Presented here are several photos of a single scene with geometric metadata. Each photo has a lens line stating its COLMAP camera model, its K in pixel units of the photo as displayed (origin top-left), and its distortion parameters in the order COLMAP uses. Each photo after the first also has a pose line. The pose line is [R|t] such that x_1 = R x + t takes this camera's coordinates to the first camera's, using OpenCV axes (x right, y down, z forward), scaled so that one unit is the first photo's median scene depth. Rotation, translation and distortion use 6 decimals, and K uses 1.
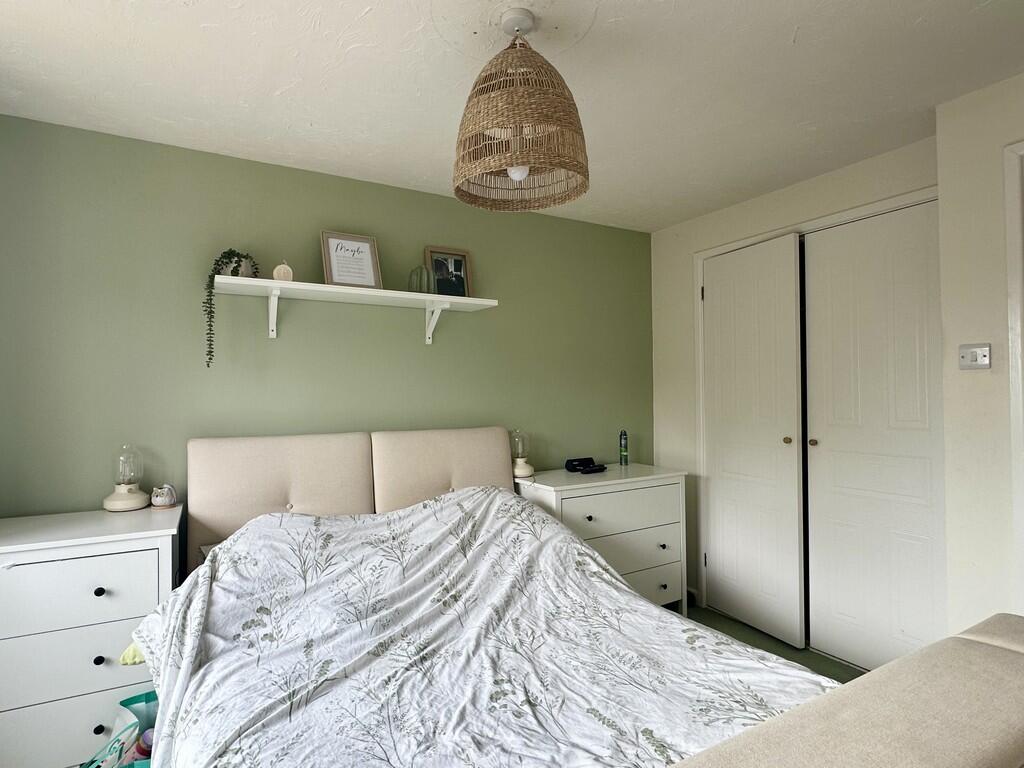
lens RADIAL K [[566.3, 0, 512.0], [0, 566.3, 384.0], [0, 0, 1]] dist [-0.002332, -0.000510]
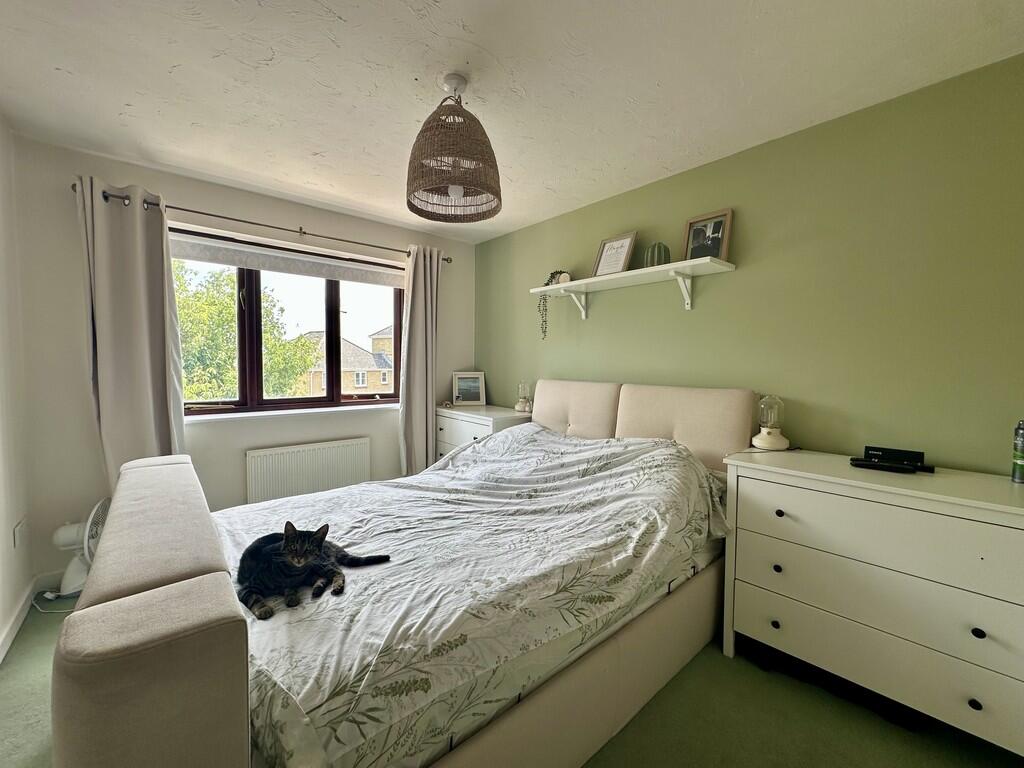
lens RADIAL K [[415.9, 0, 512.0], [0, 415.9, 384.0], [0, 0, 1]] dist [-0.001142, -0.000153]
pose [[0.179941, 0.054851, -0.982147, 0.941743], [-0.001272, 0.998456, 0.055529, 0.046105], [0.983677, -0.008743, 0.179733, 0.821334]]
